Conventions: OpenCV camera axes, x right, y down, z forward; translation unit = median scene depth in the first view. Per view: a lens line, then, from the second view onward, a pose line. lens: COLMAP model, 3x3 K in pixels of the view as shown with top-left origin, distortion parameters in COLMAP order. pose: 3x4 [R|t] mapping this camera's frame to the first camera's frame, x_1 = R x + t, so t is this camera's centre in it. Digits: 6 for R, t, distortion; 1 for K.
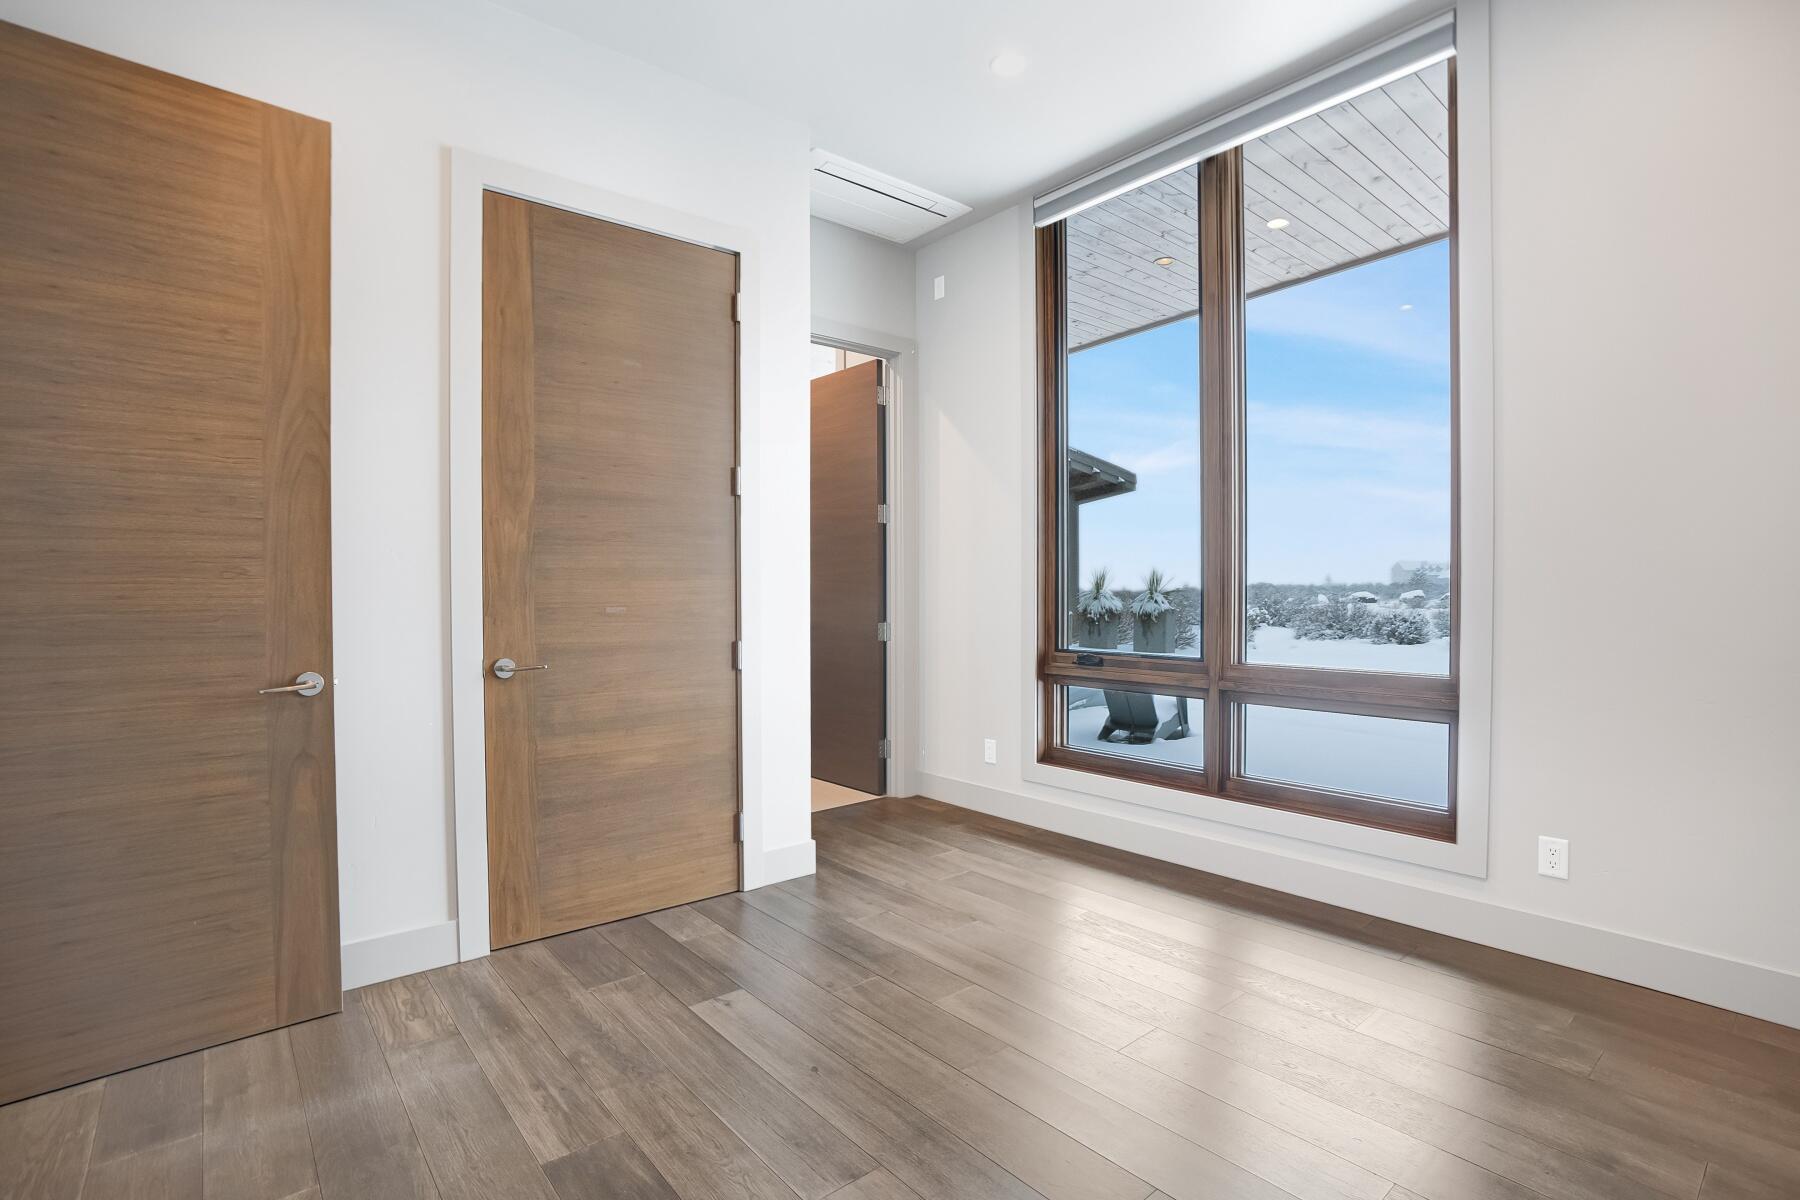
lens RADIAL K [[826.9, 0, 895.6], [0, 826.9, 599.6], [0, 0, 1]] dist [-0.027268, 0.004718]
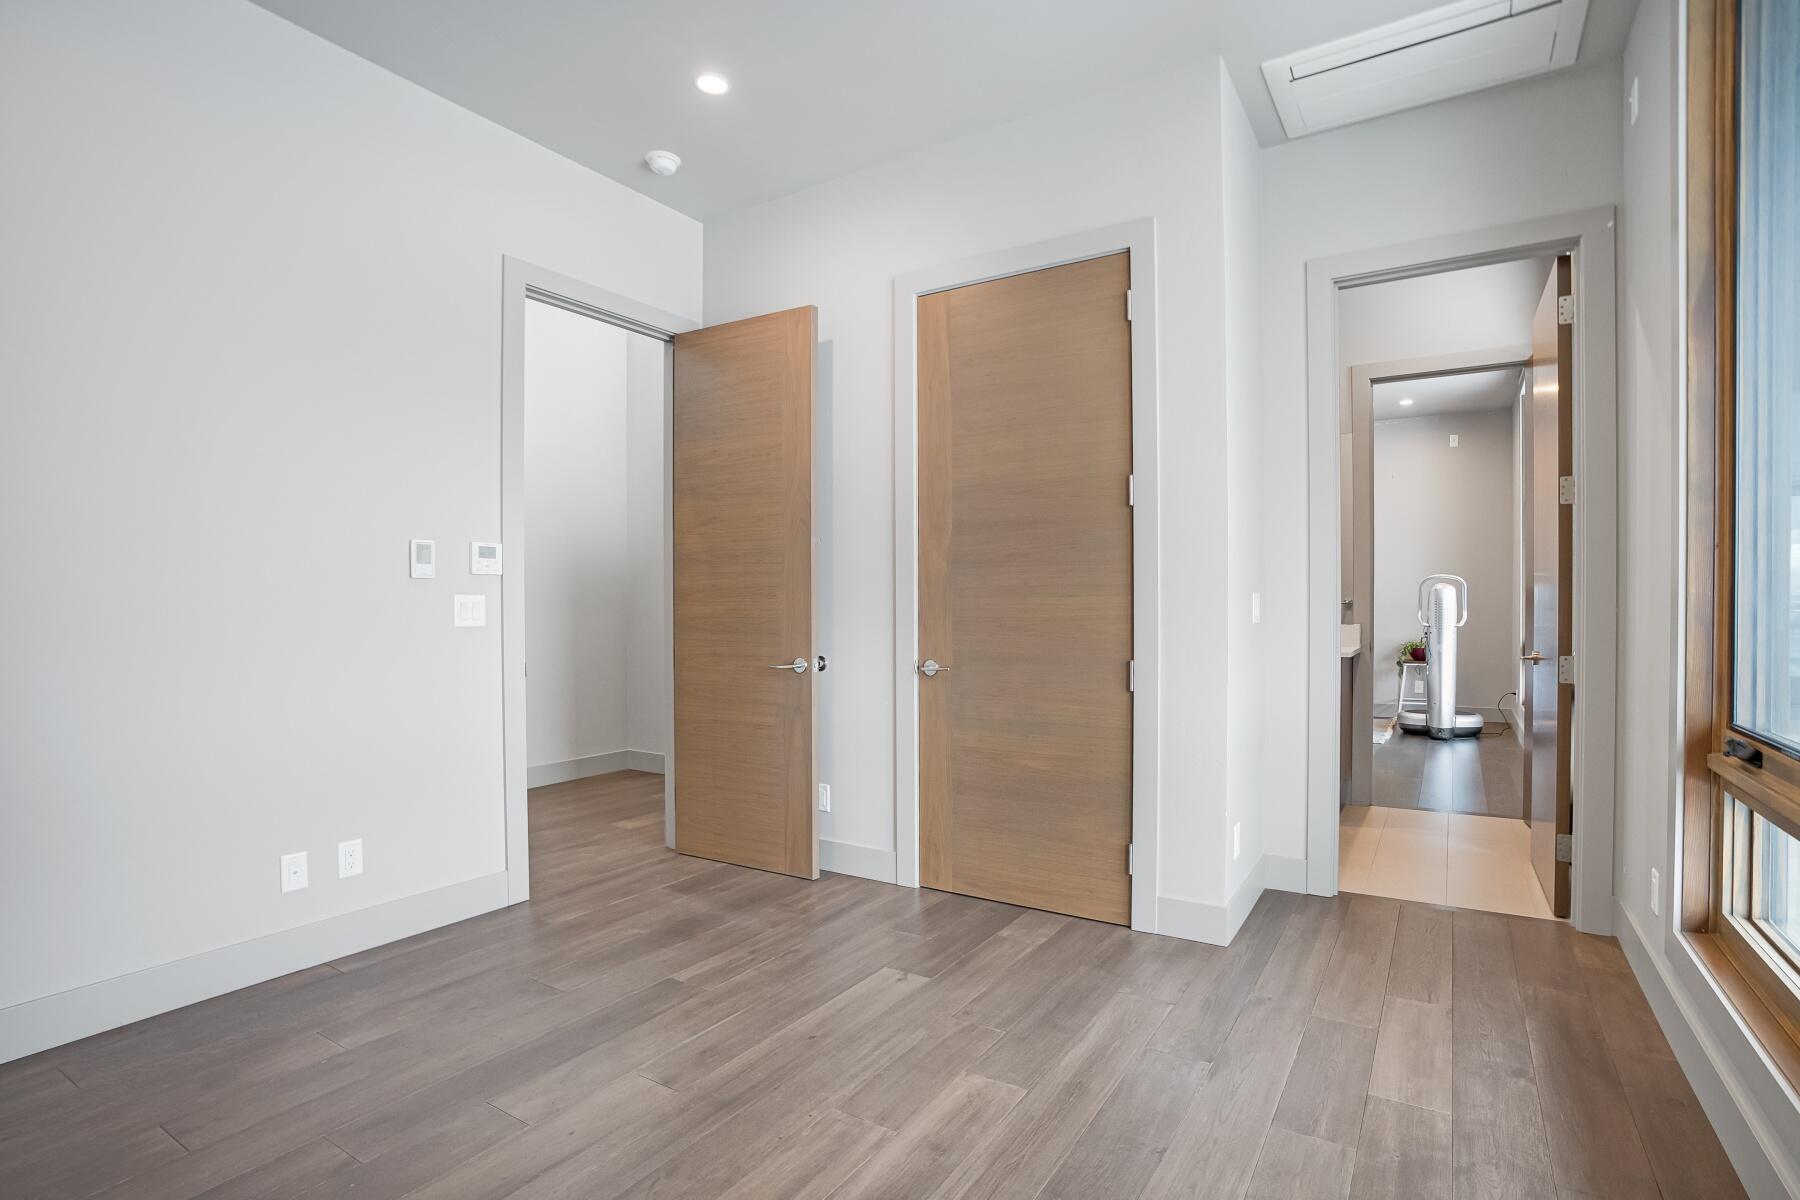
lens RADIAL K [[826.9, 0, 903.7], [0, 826.9, 607.7], [0, 0, 1]] dist [-0.027268, 0.004718]
pose [[0.363666, 0.008703, -0.931489, 0.685391], [-0.009989, 0.999935, 0.005443, -0.015263], [0.931476, 0.007326, 0.363729, 0.487739]]
